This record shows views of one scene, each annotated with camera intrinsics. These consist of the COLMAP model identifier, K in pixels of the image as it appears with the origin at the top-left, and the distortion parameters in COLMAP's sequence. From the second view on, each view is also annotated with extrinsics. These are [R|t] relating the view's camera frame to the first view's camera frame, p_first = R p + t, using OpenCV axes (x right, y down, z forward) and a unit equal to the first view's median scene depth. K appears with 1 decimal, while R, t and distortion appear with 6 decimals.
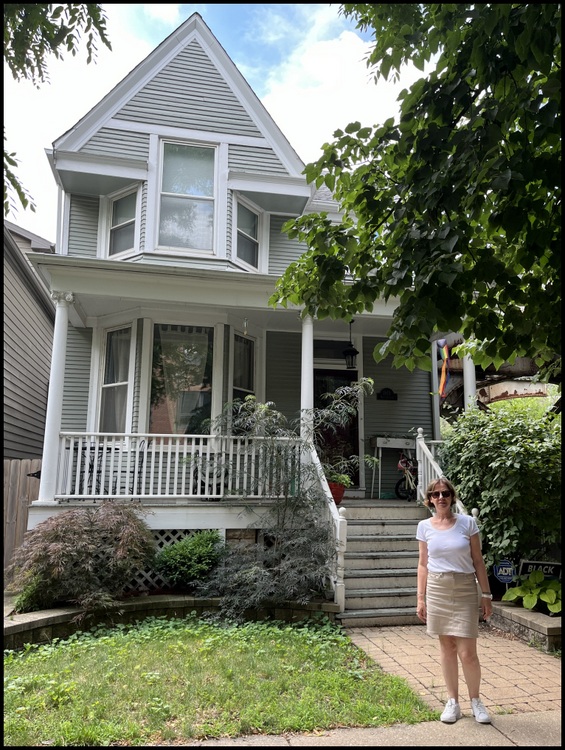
lens RADIAL K [[623.4, 0, 282.5], [0, 623.4, 375.0], [0, 0, 1]] dist [0.030380, -0.004392]
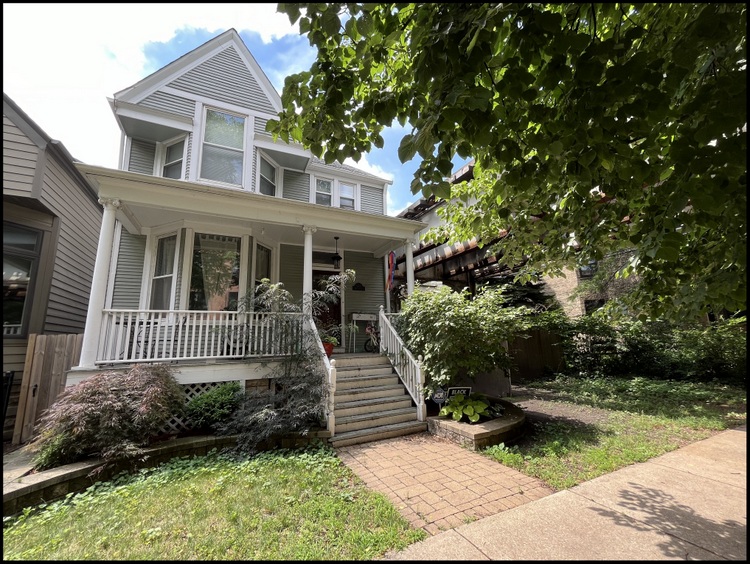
lens RADIAL K [[317.7, 0, 375.0], [0, 317.7, 282.0], [0, 0, 1]] dist [-0.001374, -0.000289]
pose [[0.969339, 0.008183, 0.245592, 0.010769], [-0.001491, 0.999623, -0.027419, 0.056055], [-0.245724, 0.026212, 0.968985, 0.274406]]
